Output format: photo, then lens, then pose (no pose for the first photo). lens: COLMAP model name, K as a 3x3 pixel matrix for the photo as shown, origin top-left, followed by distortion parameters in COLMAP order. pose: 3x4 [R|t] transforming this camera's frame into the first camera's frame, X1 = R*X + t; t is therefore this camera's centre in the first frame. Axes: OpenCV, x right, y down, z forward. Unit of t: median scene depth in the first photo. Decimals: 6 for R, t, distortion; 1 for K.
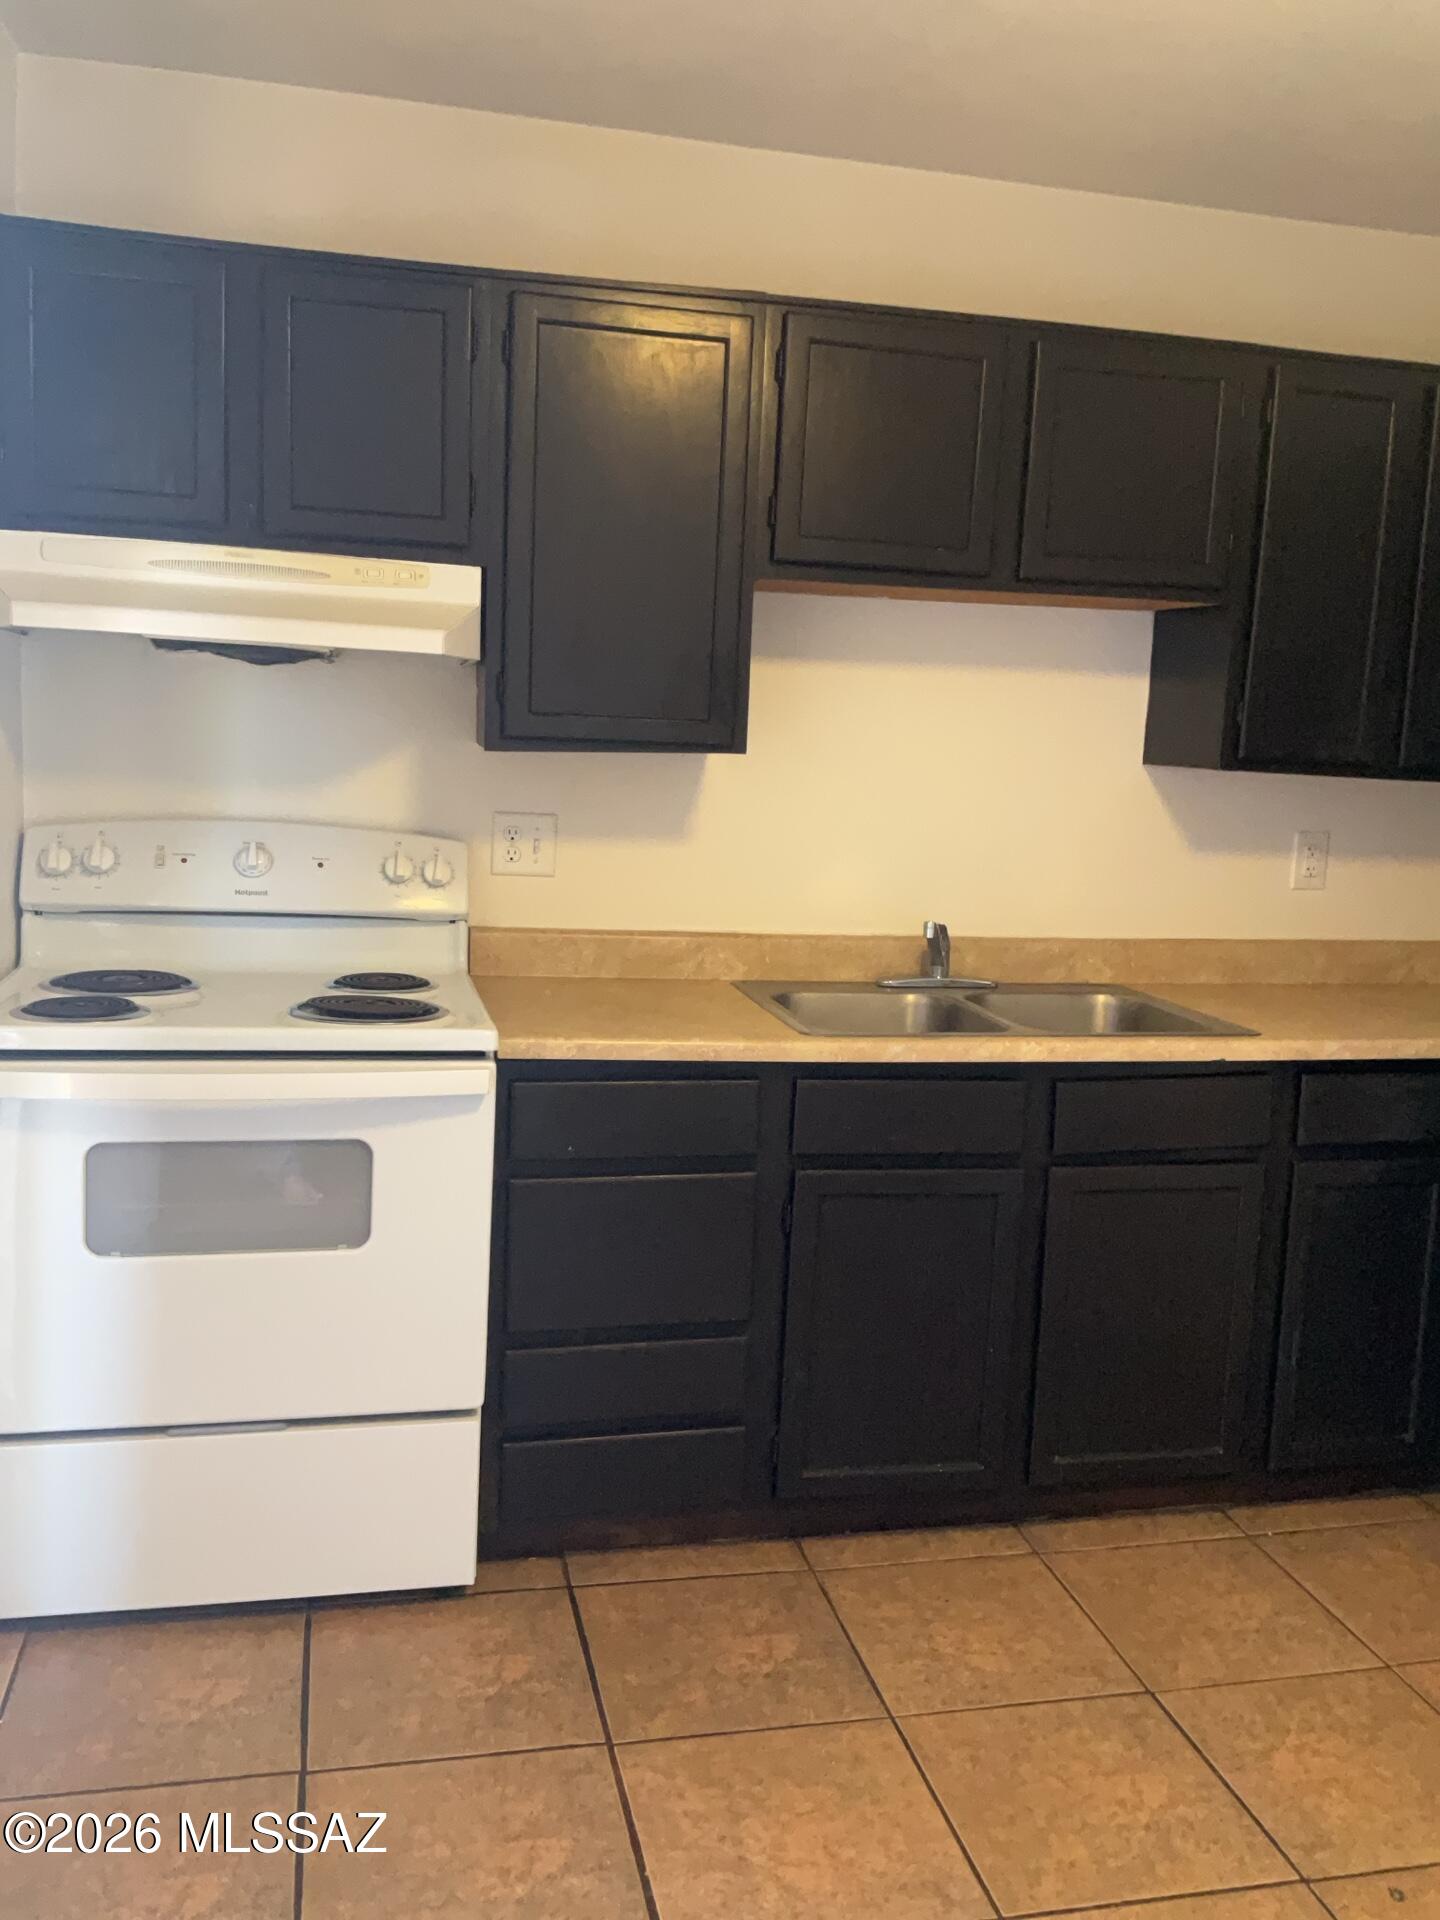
lens RADIAL K [[1606.2, 0, 720.0], [0, 1606.2, 960.0], [0, 0, 1]] dist [0.049465, -0.044191]
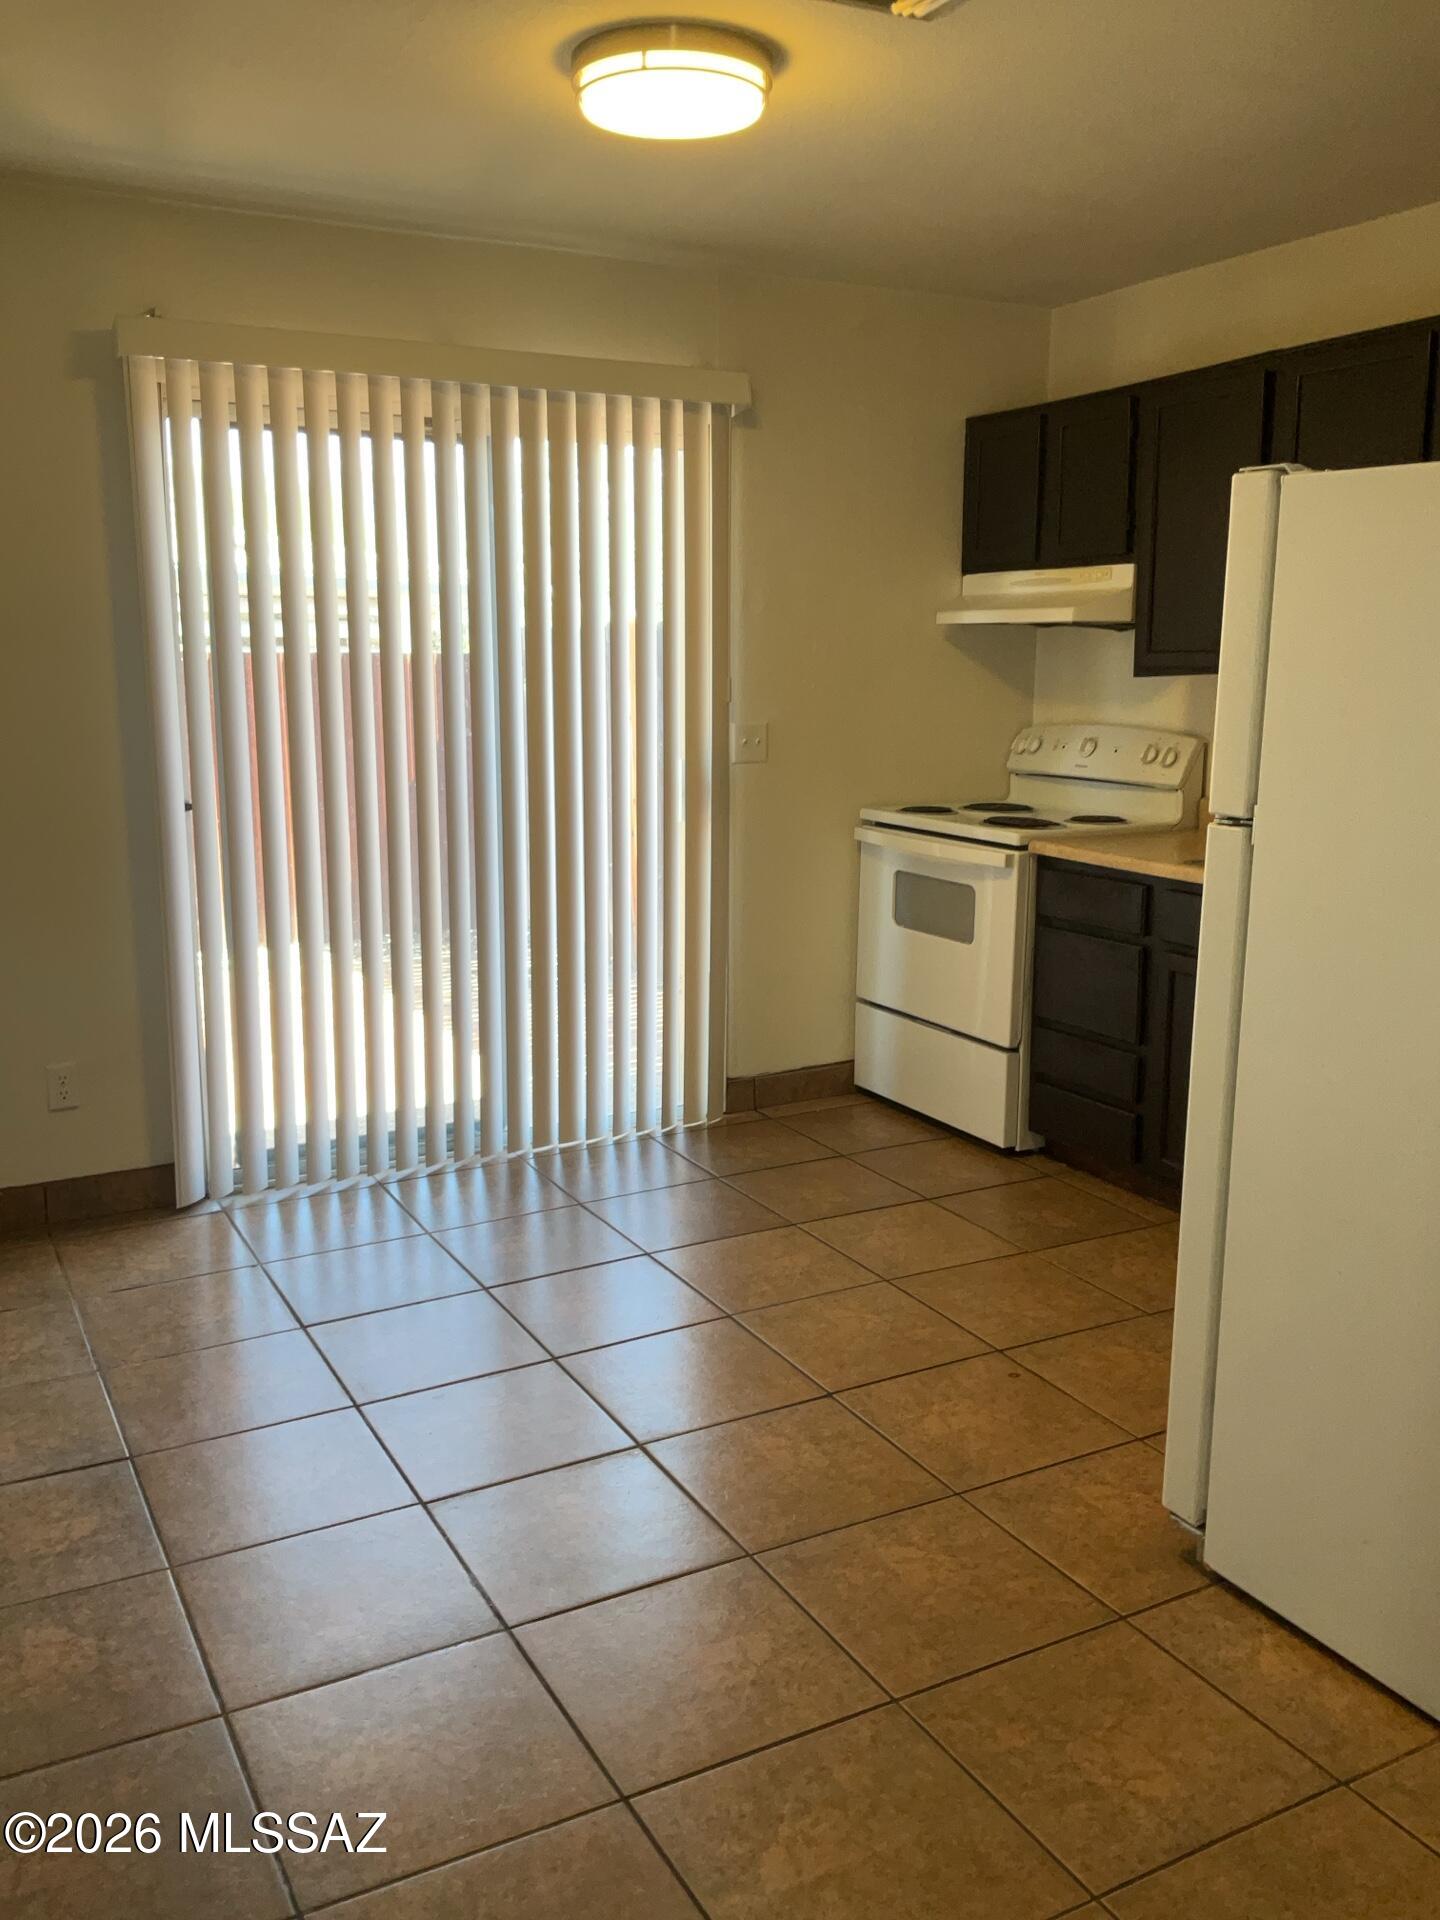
lens RADIAL K [[1600.5, 0, 720.0], [0, 1600.5, 960.0], [0, 0, 1]] dist [0.108965, -0.203944]
pose [[0.250158, 0.133251, -0.958992, 1.724575], [-0.126648, 0.986477, 0.104034, 0.044434], [0.959886, 0.095430, 0.263651, 0.258322]]
